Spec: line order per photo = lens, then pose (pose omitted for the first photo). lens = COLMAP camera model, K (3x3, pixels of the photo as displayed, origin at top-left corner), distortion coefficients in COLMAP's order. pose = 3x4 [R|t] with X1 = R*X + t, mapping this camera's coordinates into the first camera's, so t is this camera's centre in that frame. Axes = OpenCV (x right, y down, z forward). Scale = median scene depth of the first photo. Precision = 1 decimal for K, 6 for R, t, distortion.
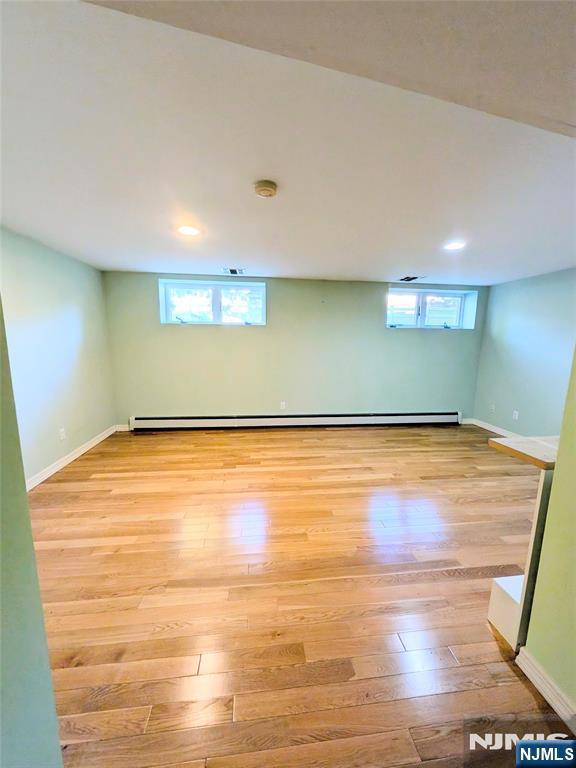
lens RADIAL K [[295.4, 0, 285.9], [0, 295.4, 384.5], [0, 0, 1]] dist [0.003786, -0.000004]
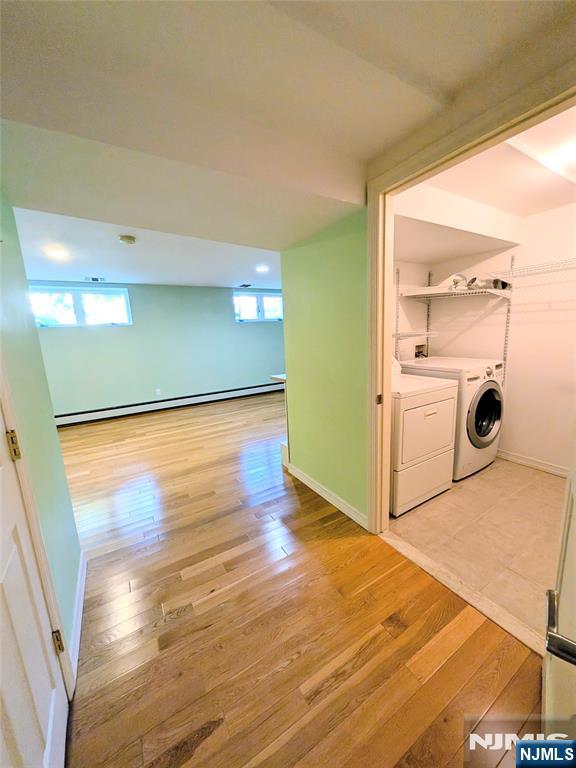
lens RADIAL K [[295.4, 0, 289.2], [0, 295.4, 384.4], [0, 0, 1]] dist [0.003786, -0.000004]
pose [[0.906867, -0.130150, 0.400816, -0.009301], [0.123413, 0.991436, 0.042704, 0.070111], [-0.402941, 0.010739, 0.915163, -0.380791]]
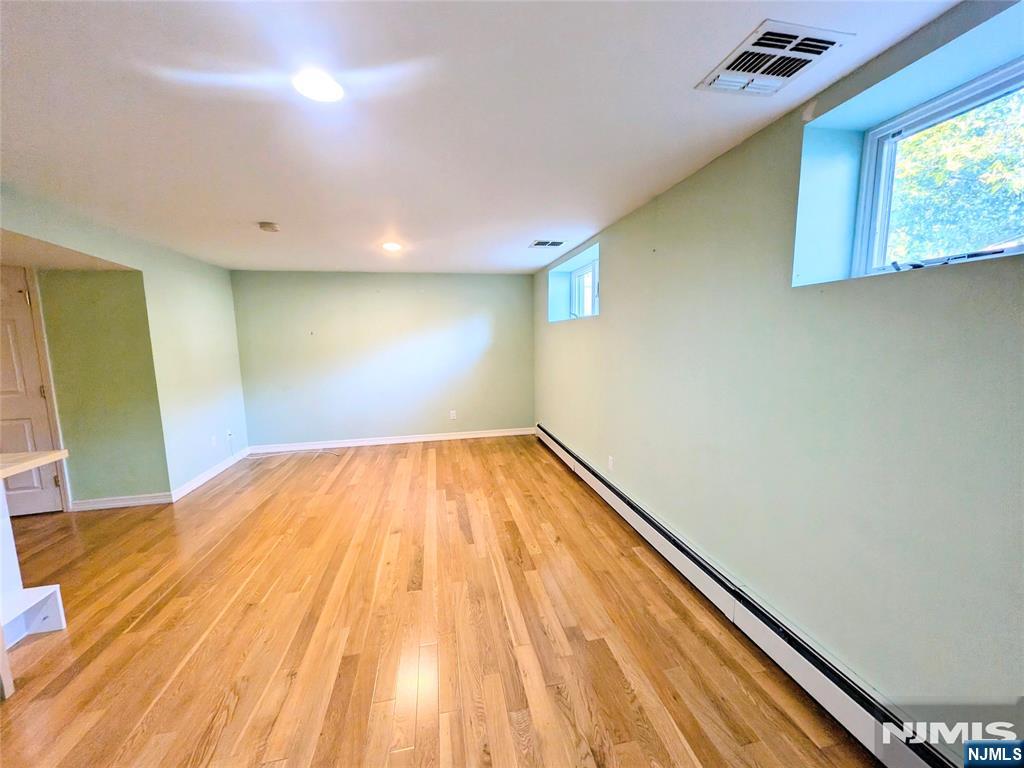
lens RADIAL K [[393.9, 0, 511.8], [0, 393.9, 385.6], [0, 0, 1]] dist [0.003786, -0.000004]
pose [[0.076207, 0.106507, -0.991387, 0.858303], [-0.129164, 0.986955, 0.096102, -0.142873], [0.988691, 0.120728, 0.088970, 0.957597]]
